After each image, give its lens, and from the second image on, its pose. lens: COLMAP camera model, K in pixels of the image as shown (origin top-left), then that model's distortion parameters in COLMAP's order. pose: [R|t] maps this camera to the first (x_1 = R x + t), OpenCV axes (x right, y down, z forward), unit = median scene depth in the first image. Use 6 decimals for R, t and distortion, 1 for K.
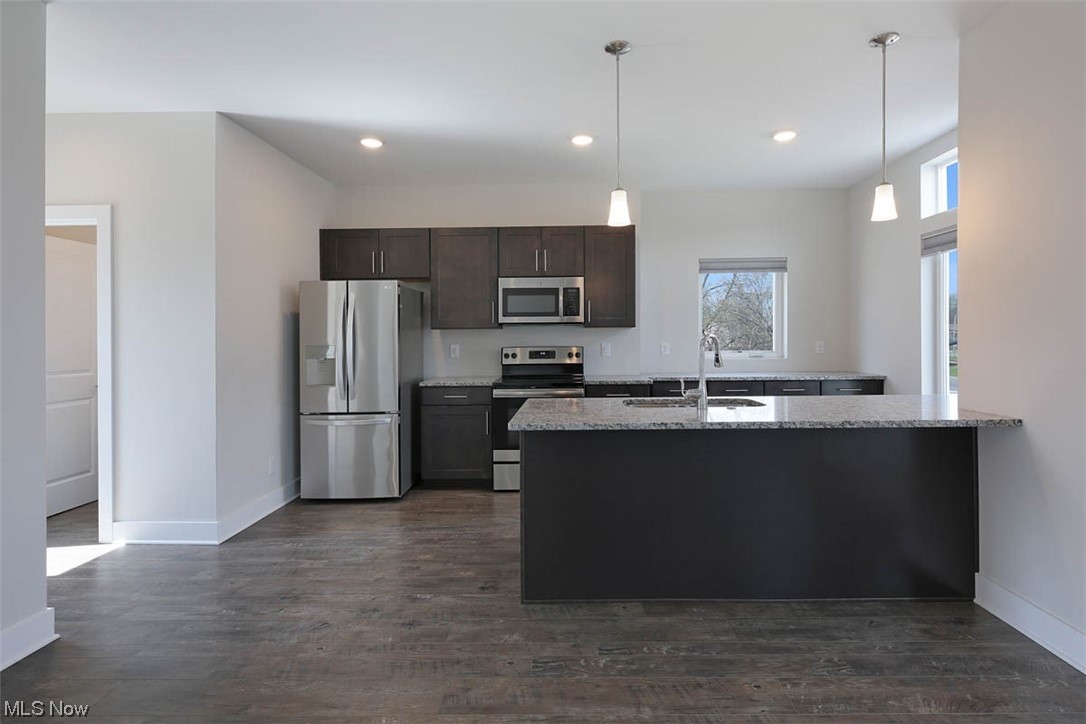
lens RADIAL K [[526.8, 0, 562.8], [0, 526.8, 342.7], [0, 0, 1]] dist [0.003285, -0.000627]
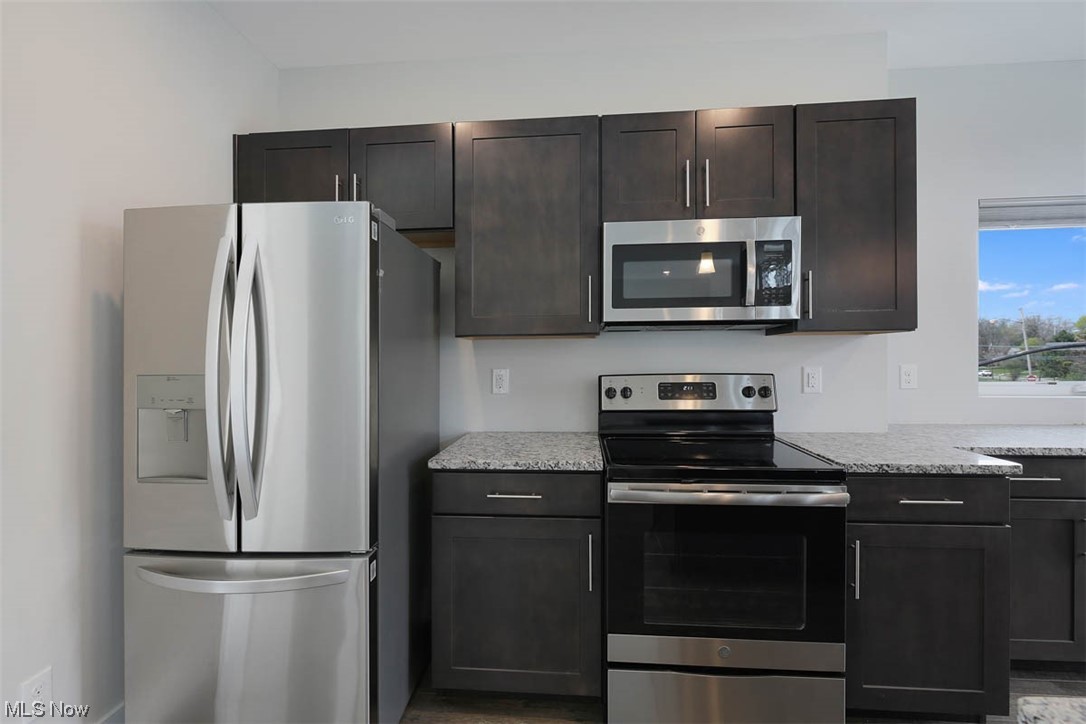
lens RADIAL K [[487.3, 0, 539.7], [0, 487.3, 351.5], [0, 0, 1]] dist [0.002782, -0.002935]
pose [[0.997993, 0.000137, -0.063326, -0.159841], [-0.001397, 0.999802, -0.019854, -0.004260], [0.063311, 0.019903, 0.997795, 0.619472]]
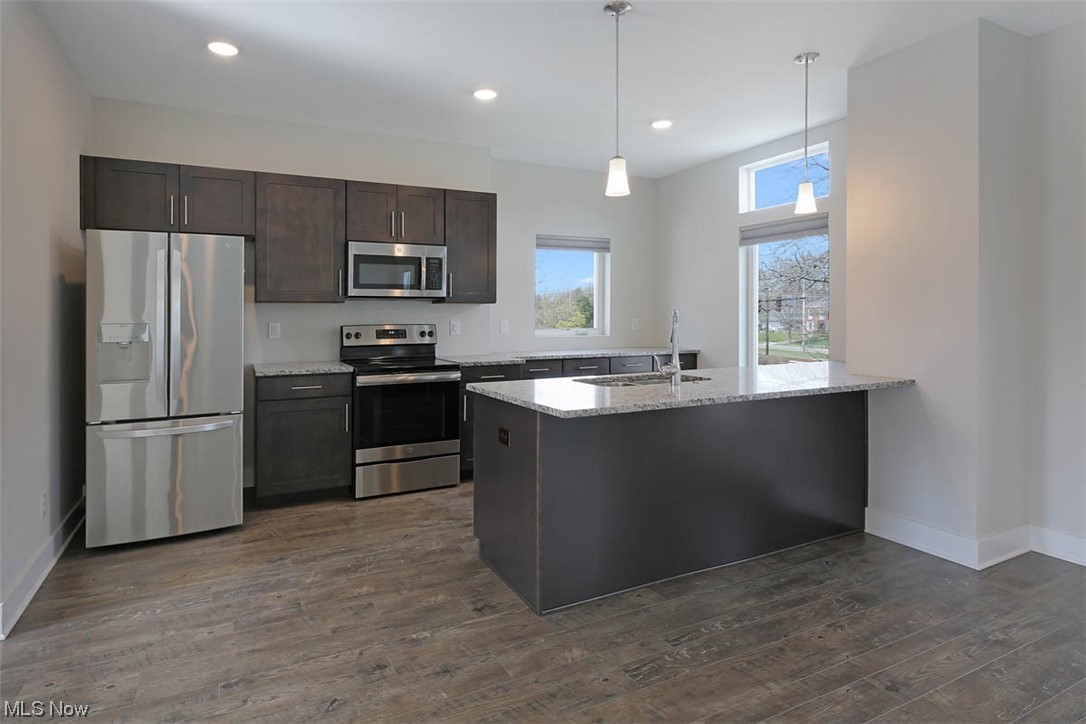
lens RADIAL K [[569.0, 0, 495.6], [0, 569.0, 321.4], [0, 0, 1]] dist [0.002752, 0.000964]
pose [[0.901629, 0.000833, 0.432510, -0.319718], [-0.000403, 0.999999, -0.001087, 0.003414], [-0.432510, 0.000806, 0.901629, 0.102450]]
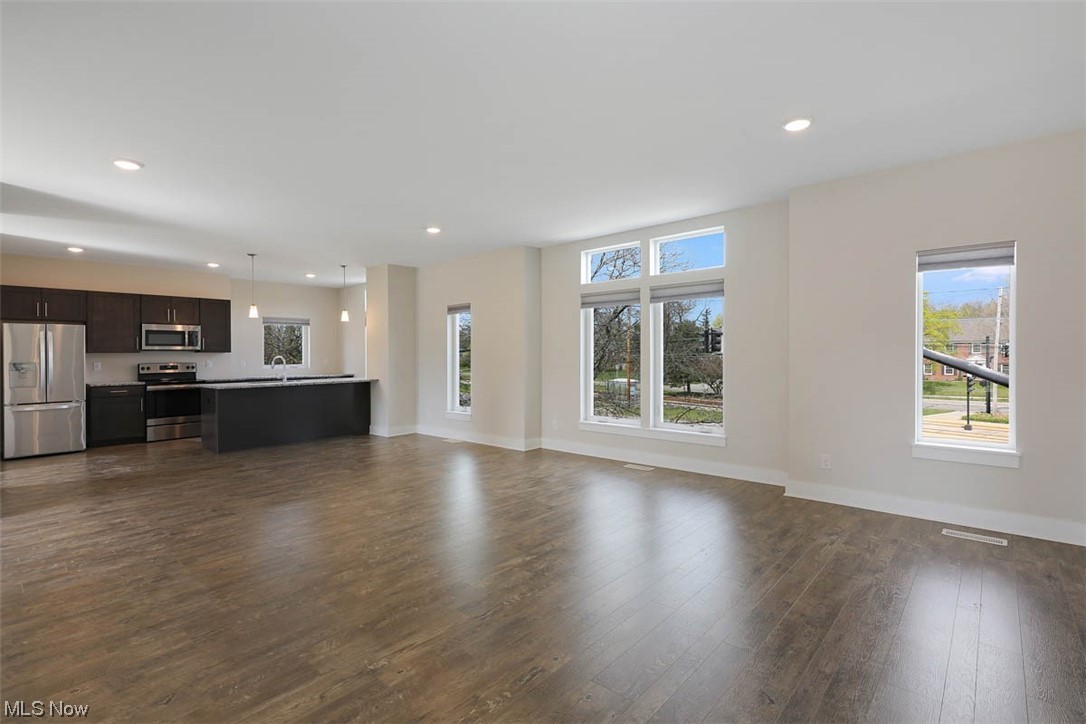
lens RADIAL K [[487.3, 0, 549.8], [0, 487.3, 362.2], [0, 0, 1]] dist [0.002782, -0.002935]
pose [[0.641426, -0.006788, 0.767155, -0.529454], [0.009897, 0.999951, 0.000574, 0.018444], [-0.767121, 0.007225, 0.641461, -1.148037]]
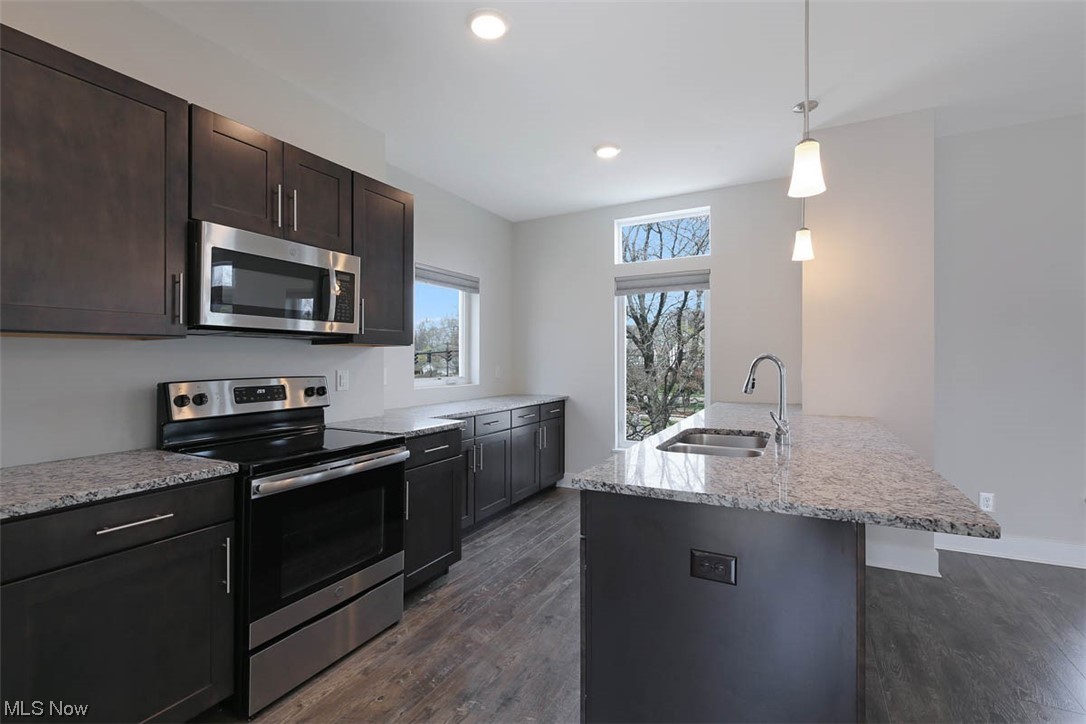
lens RADIAL K [[487.3, 0, 532.7], [0, 487.3, 364.5], [0, 0, 1]] dist [0.002782, -0.002935]
pose [[0.466328, -0.000160, 0.884612, -0.372111], [0.010155, 0.999935, -0.005173, -0.000612], [-0.884554, 0.011396, 0.466299, 0.611795]]
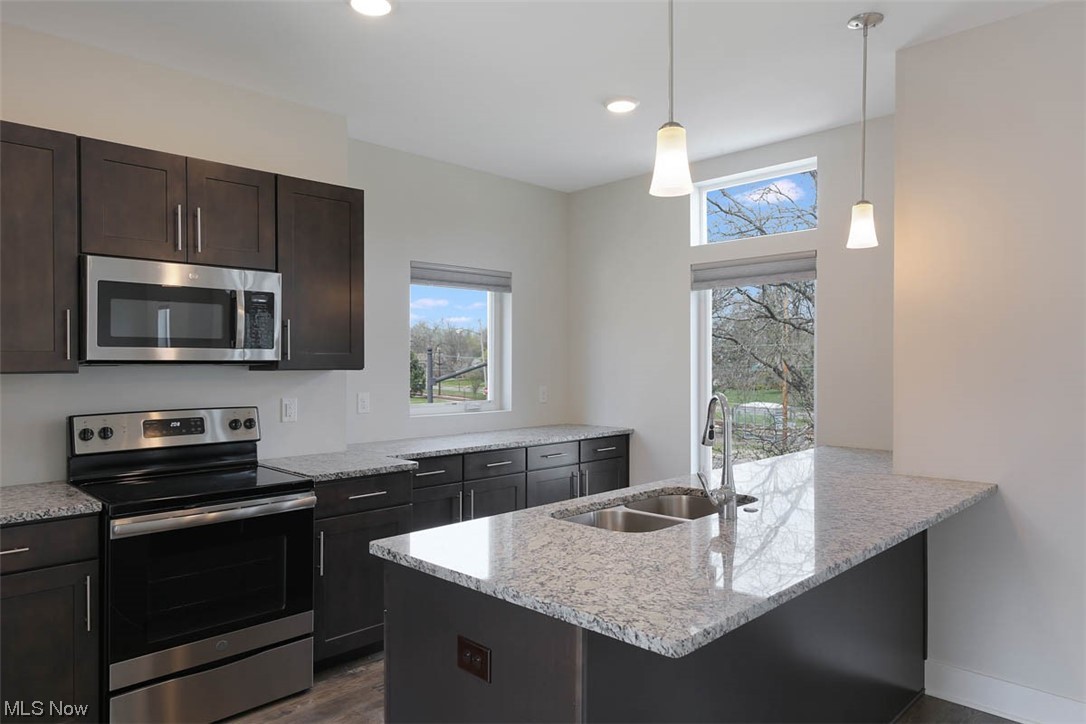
lens RADIAL K [[694.9, 0, 533.8], [0, 694.9, 376.8], [0, 0, 1]] dist [0.006442, -0.000633]
pose [[0.701628, -0.006987, 0.712510, -0.288715], [0.005084, 0.999976, 0.004801, -0.026928], [-0.712526, 0.000254, 0.701646, 0.367211]]
